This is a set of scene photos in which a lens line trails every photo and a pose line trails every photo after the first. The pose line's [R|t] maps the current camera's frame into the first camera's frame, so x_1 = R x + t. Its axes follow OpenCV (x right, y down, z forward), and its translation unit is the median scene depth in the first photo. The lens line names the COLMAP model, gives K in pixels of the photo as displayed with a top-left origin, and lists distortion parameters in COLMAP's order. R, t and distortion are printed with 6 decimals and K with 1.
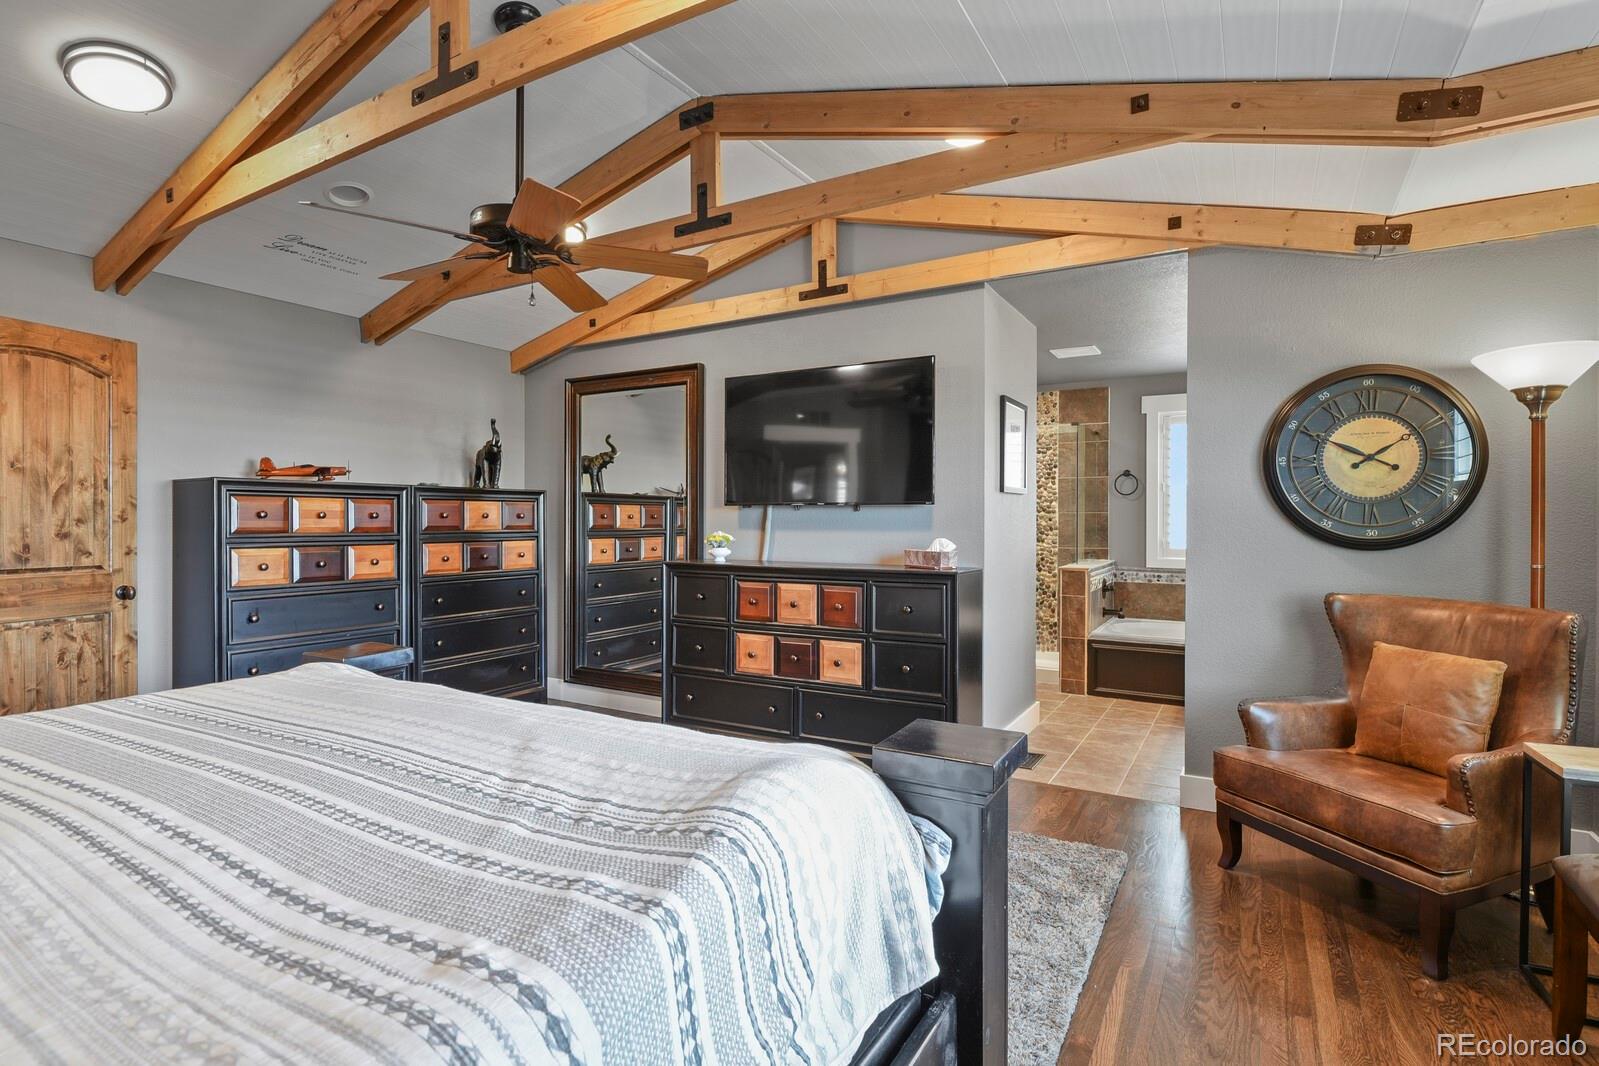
lens RADIAL K [[790.7, 0, 795.2], [0, 790.7, 521.5], [0, 0, 1]] dist [-0.012198, -0.004289]
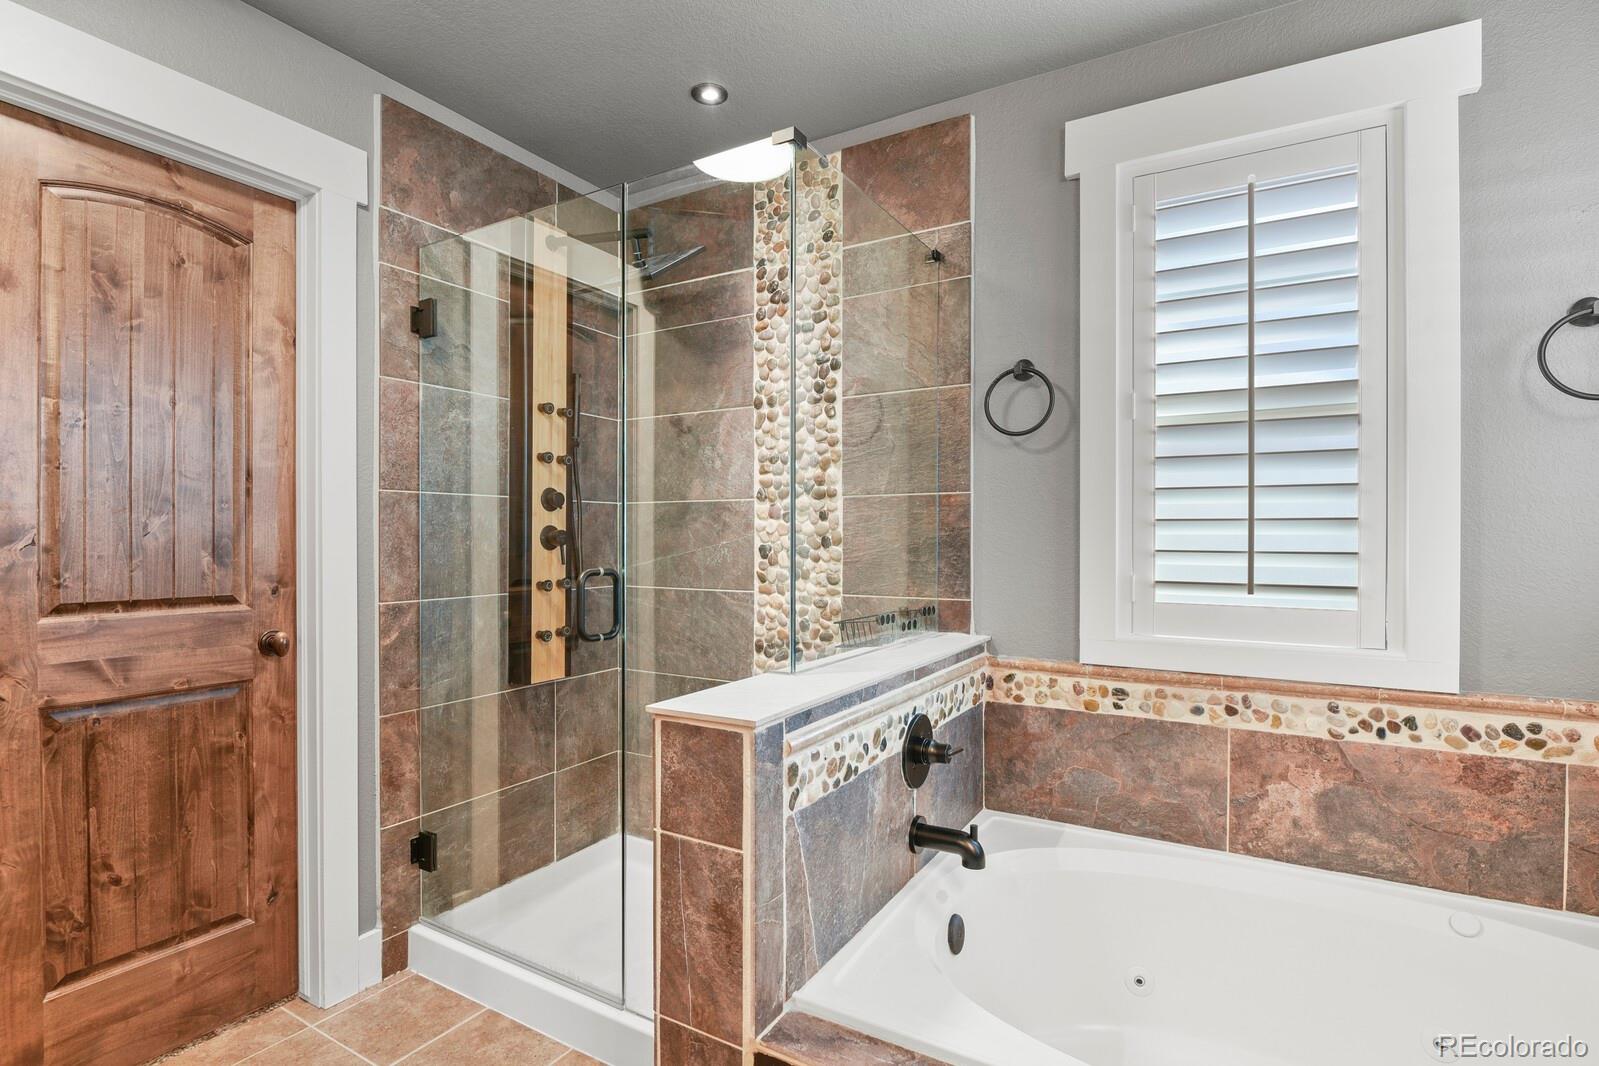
lens RADIAL K [[790.7, 0, 799.5], [0, 790.7, 540.0], [0, 0, 1]] dist [-0.012198, -0.004289]
pose [[0.999994, -0.002927, -0.001572, 0.327368], [0.002925, 0.999995, -0.000886, 0.009192], [0.001574, 0.000881, 0.999998, 0.671522]]
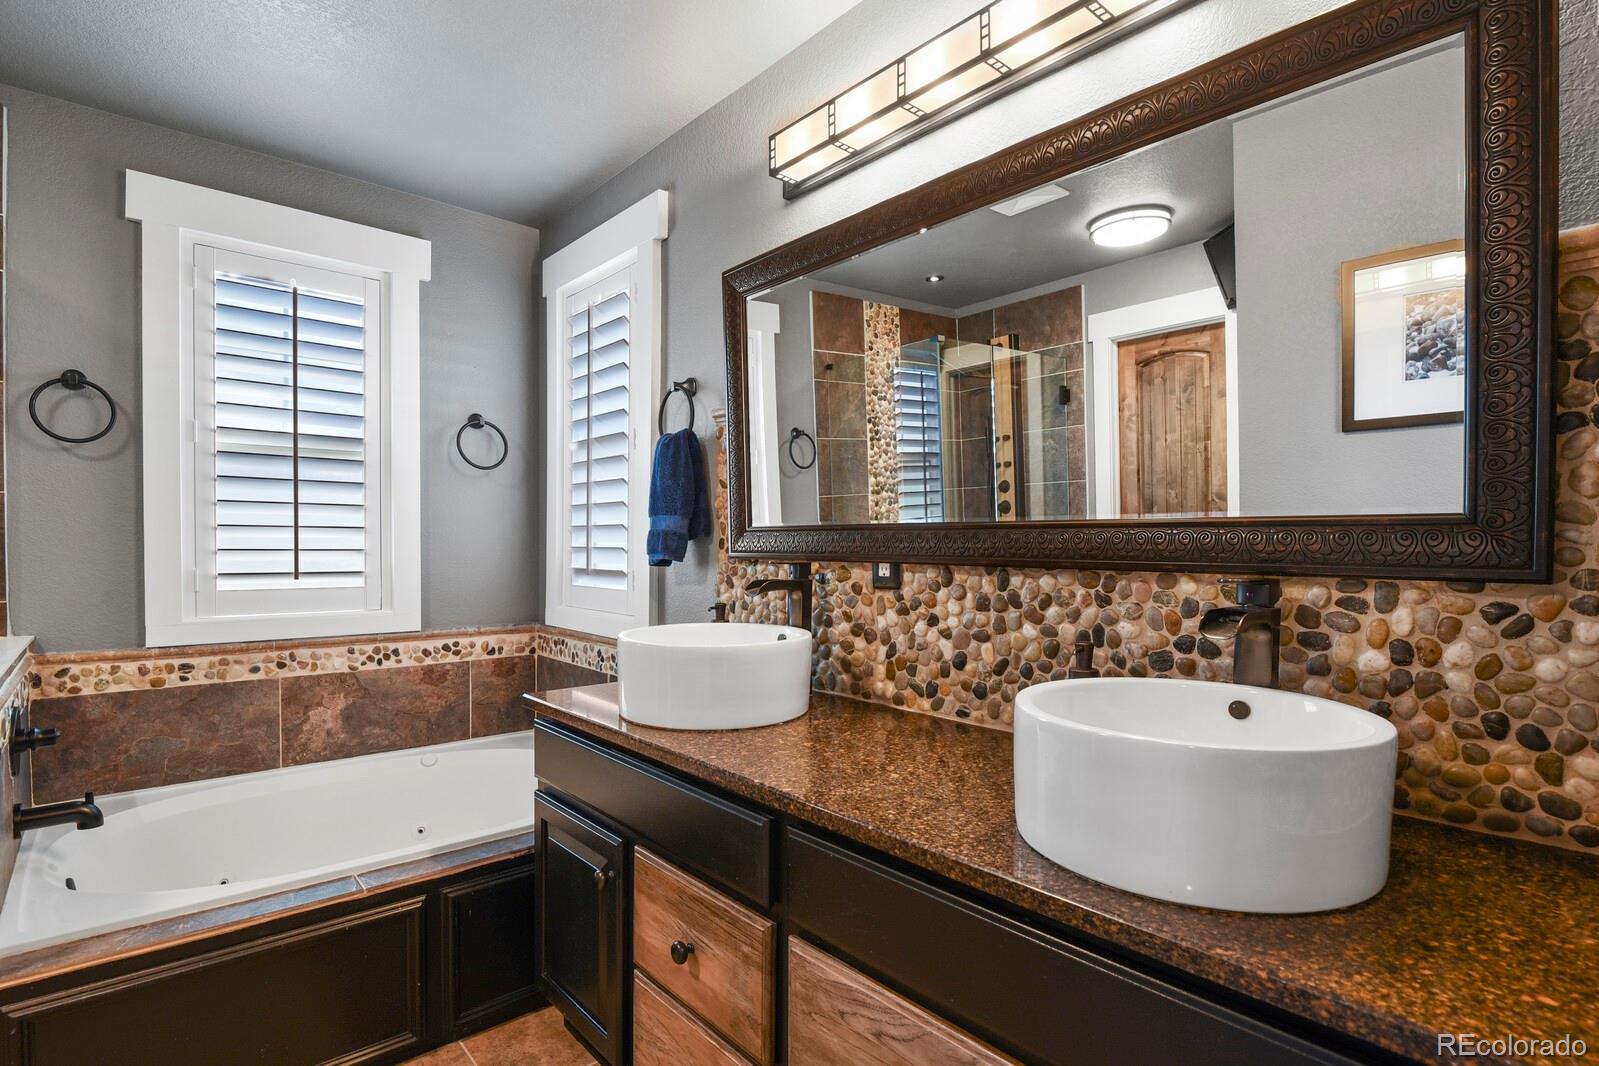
lens RADIAL K [[790.7, 0, 795.1], [0, 790.7, 554.6], [0, 0, 1]] dist [-0.012198, -0.004289]
pose [[0.316228, -0.013203, 0.948591, 0.195454], [0.005112, 0.999912, 0.012213, 0.012633], [-0.948670, 0.000987, 0.316268, 0.591269]]
